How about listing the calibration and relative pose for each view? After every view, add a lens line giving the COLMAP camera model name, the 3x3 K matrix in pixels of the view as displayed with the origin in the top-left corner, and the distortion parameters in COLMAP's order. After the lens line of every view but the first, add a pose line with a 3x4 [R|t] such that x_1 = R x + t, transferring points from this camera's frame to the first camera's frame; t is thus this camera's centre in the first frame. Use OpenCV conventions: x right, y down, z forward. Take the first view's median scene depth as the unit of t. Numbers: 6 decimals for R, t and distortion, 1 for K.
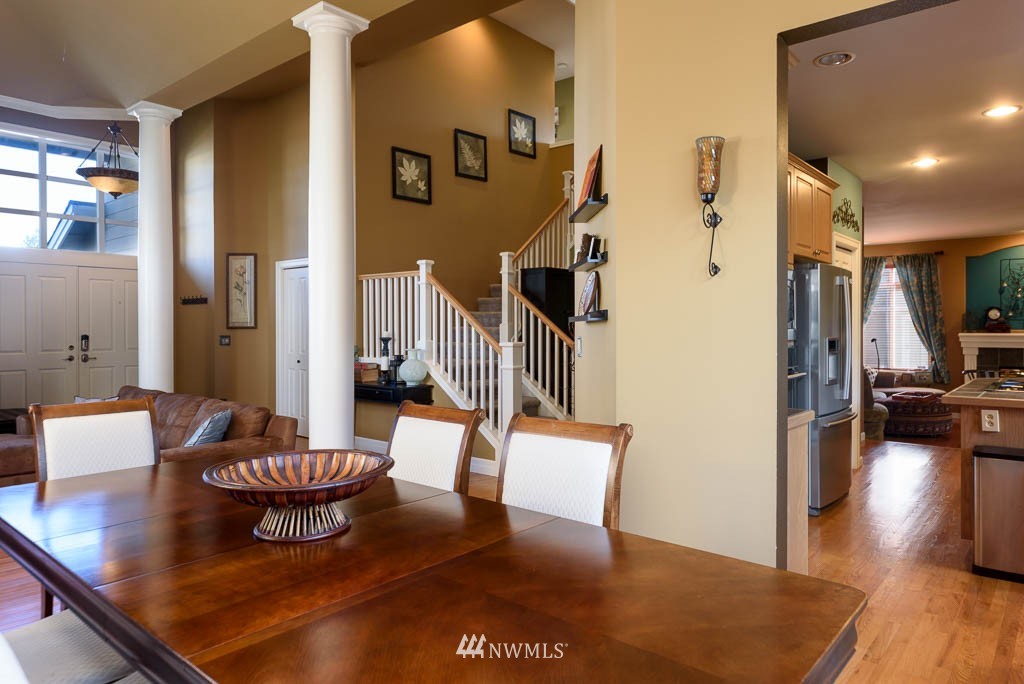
lens RADIAL K [[642.3, 0, 512.4], [0, 642.3, 329.4], [0, 0, 1]] dist [0.000297, -0.004865]
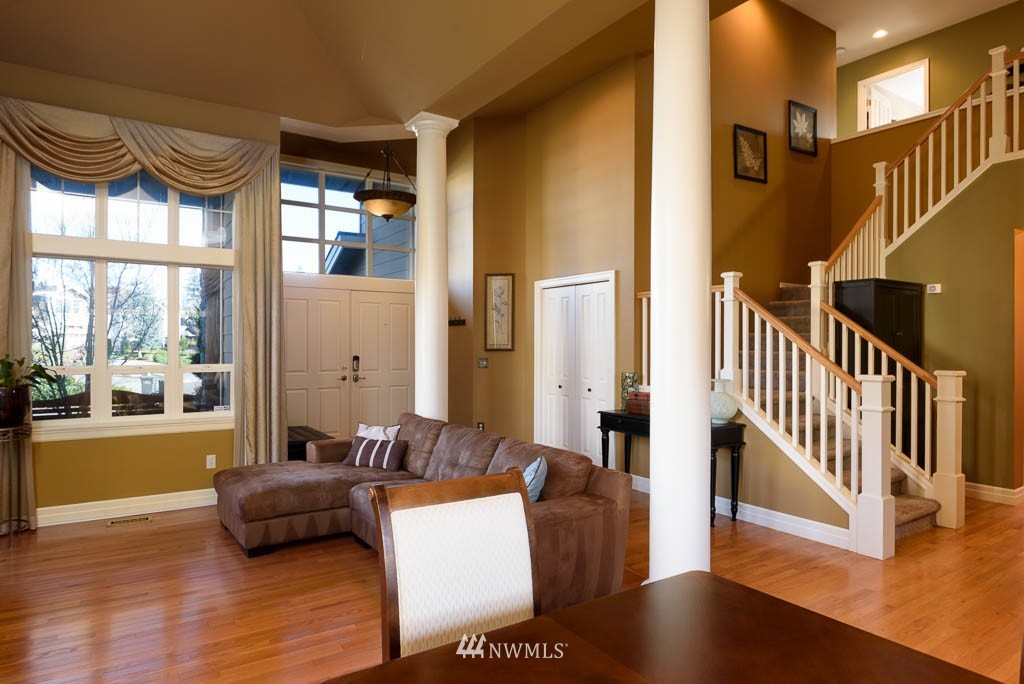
lens RADIAL K [[621.2, 0, 548.7], [0, 621.2, 343.5], [0, 0, 1]] dist [-0.005539, -0.001989]
pose [[0.965713, 0.002795, -0.259596, -0.109120], [-0.004892, 0.999960, -0.007432, -0.006044], [0.259565, 0.008447, 0.965689, 0.115299]]
